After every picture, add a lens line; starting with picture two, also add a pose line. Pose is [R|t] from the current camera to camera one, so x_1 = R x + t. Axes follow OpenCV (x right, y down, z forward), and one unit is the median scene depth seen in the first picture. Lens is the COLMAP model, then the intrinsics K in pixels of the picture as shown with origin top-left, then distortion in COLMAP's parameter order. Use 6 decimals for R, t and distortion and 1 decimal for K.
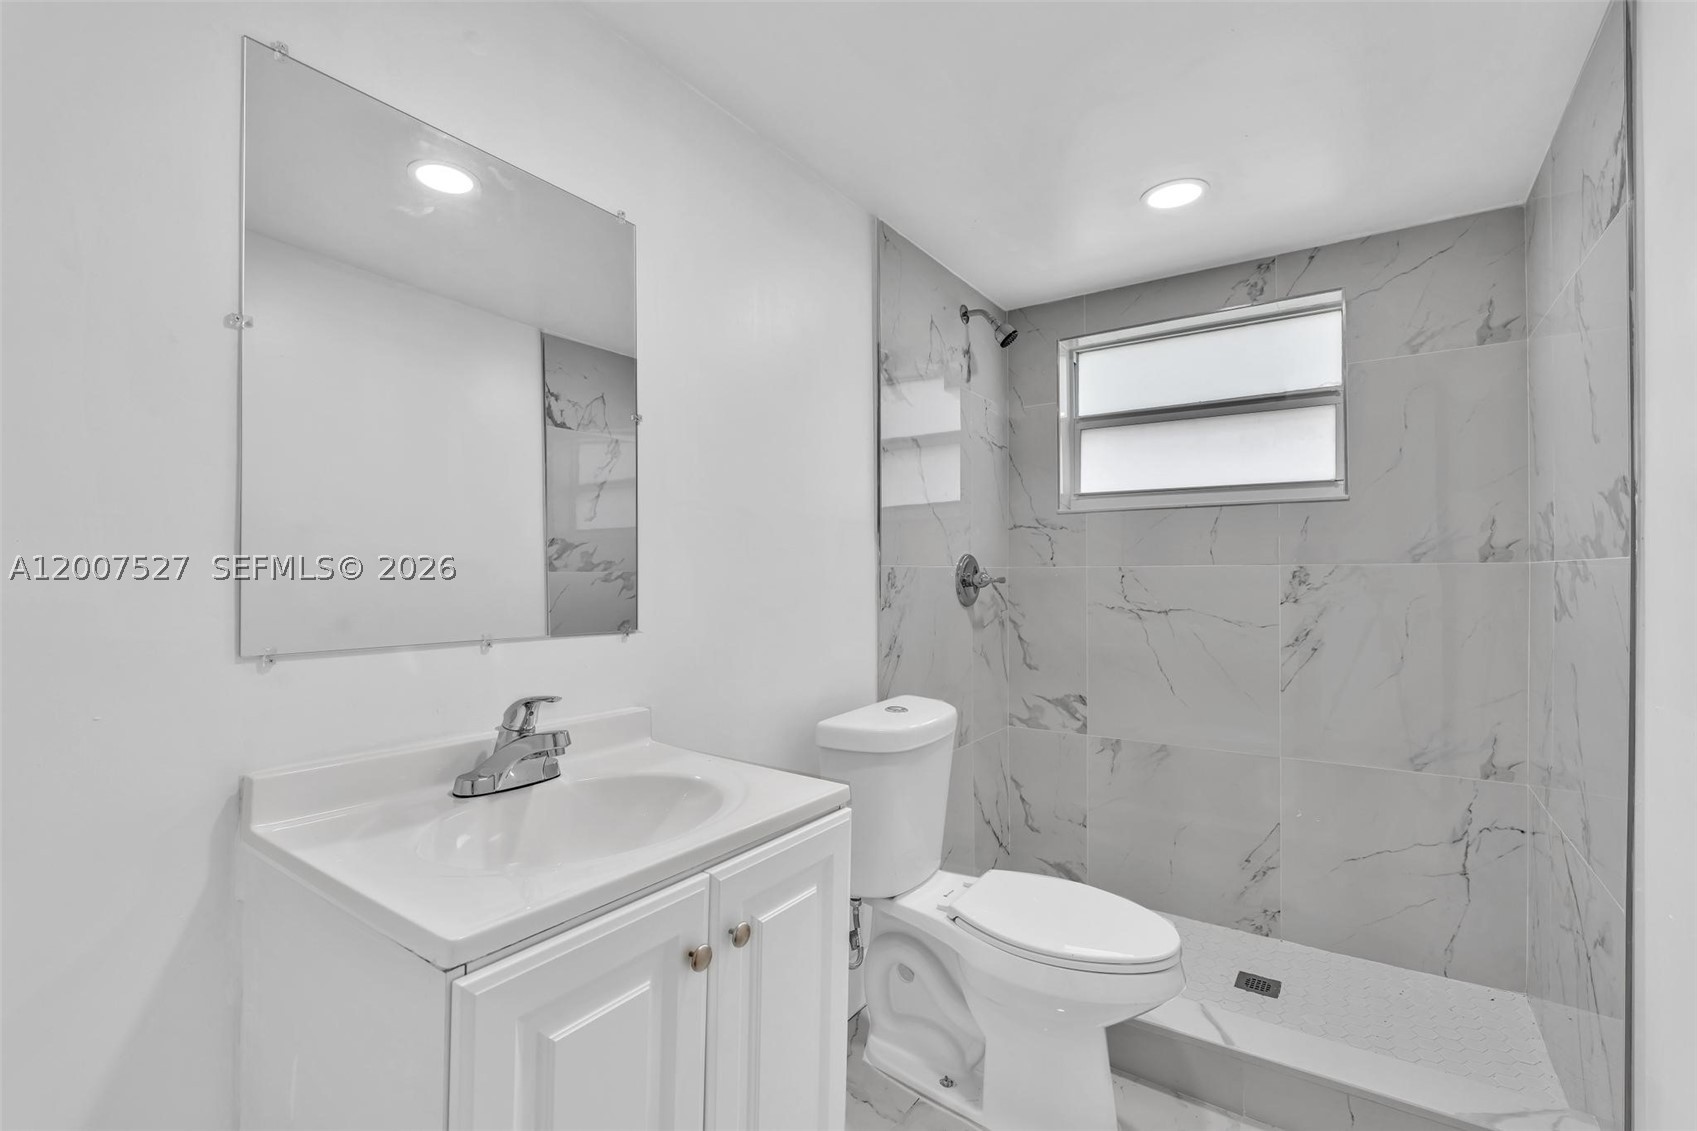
lens RADIAL K [[761.4, 0, 847.7], [0, 761.4, 572.1], [0, 0, 1]] dist [-0.002606, 0.001174]
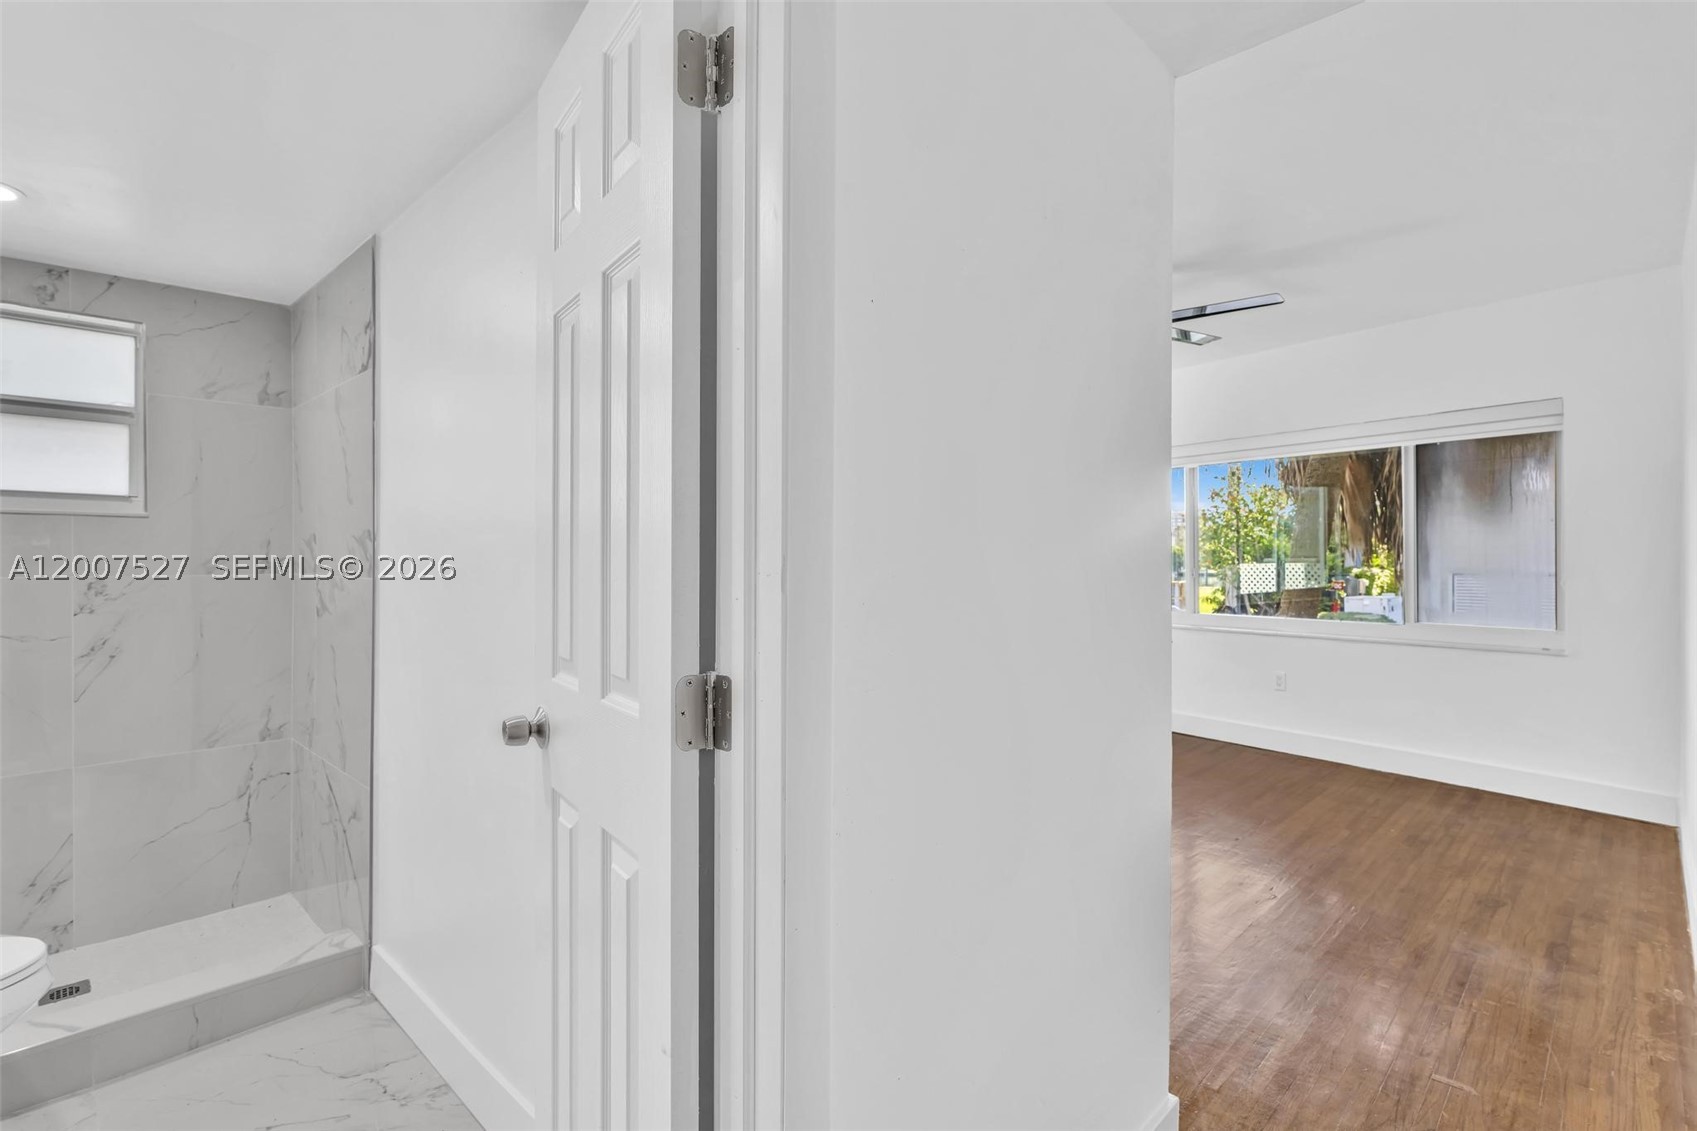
lens RADIAL K [[811.1, 0, 845.7], [0, 811.1, 560.1], [0, 0, 1]] dist [-0.003301, 0.000351]
pose [[0.172492, 0.000741, 0.985011, -0.328368], [-0.002976, 0.999996, -0.000231, -0.036451], [-0.985006, -0.002891, 0.172494, -0.202184]]
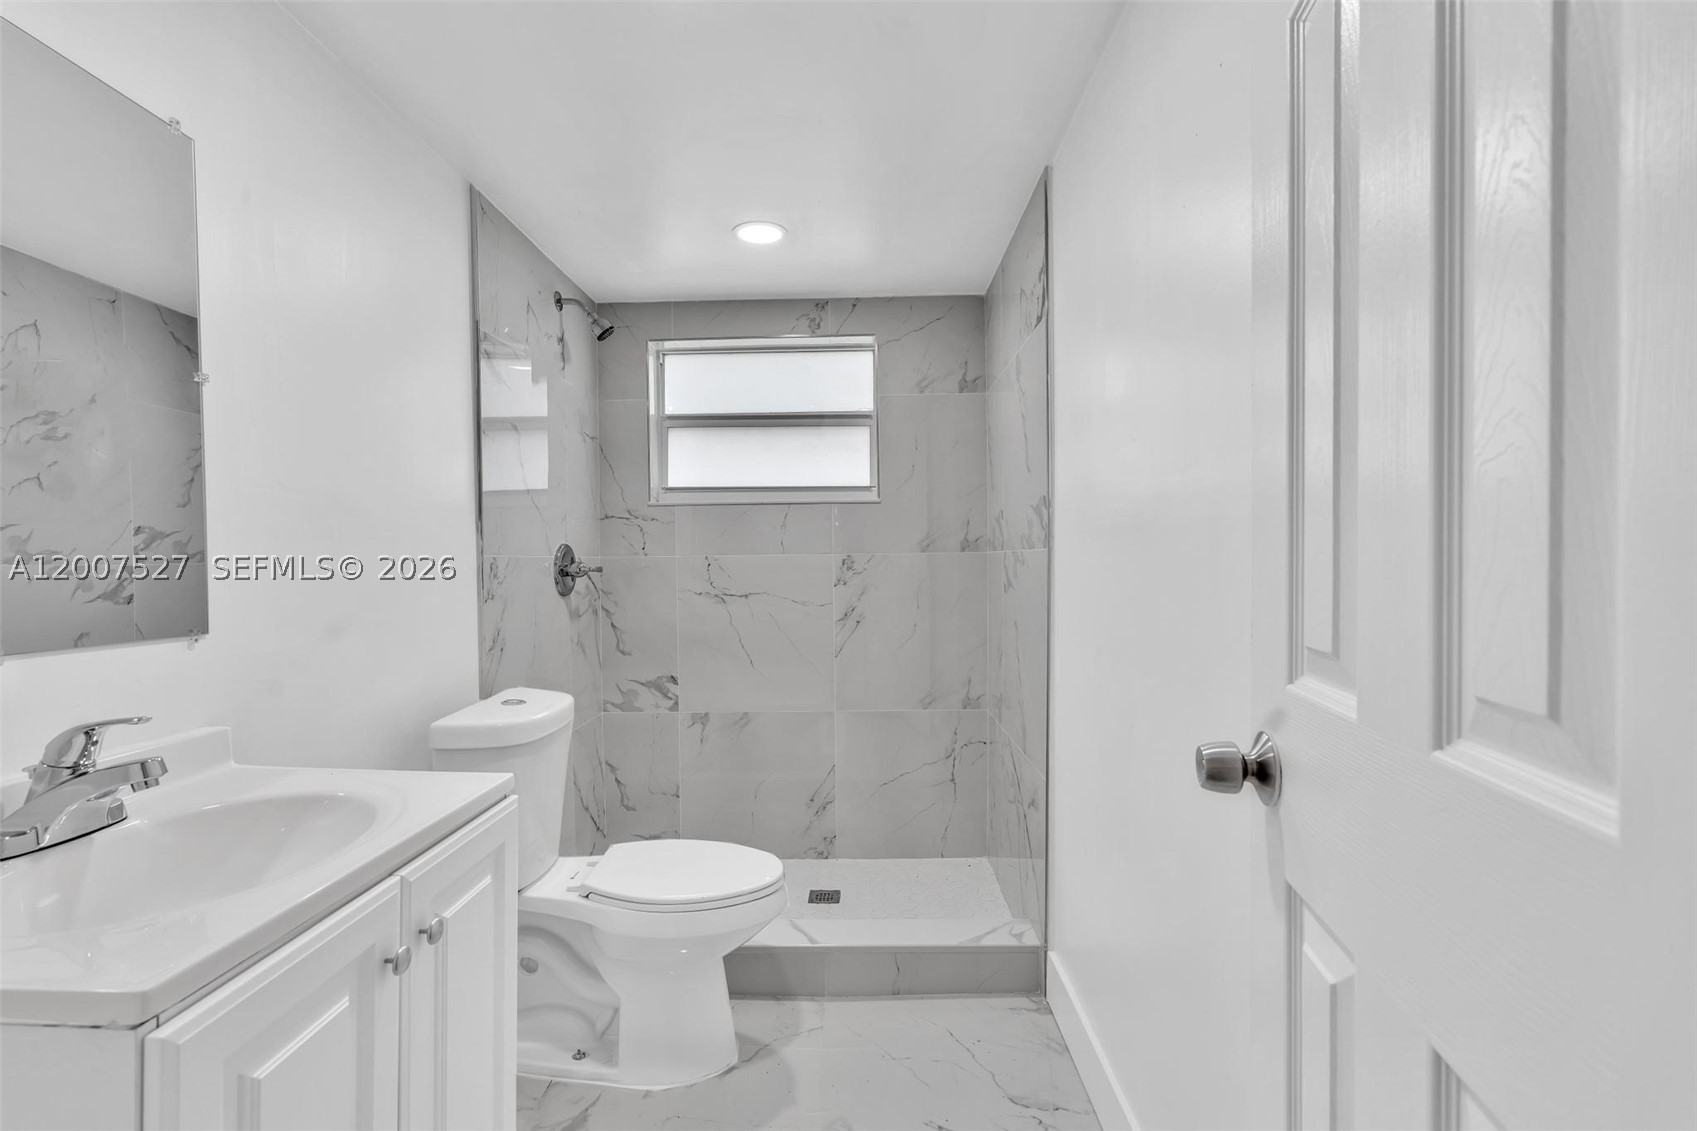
lens RADIAL K [[767.5, 0, 842.4], [0, 767.5, 573.8], [0, 0, 1]] dist [-0.005561, 0.000405]
pose [[0.840853, -0.015610, 0.541038, -0.091830], [0.006799, 0.999810, 0.018280, -0.000244], [-0.541220, -0.011692, 0.840800, -0.045828]]
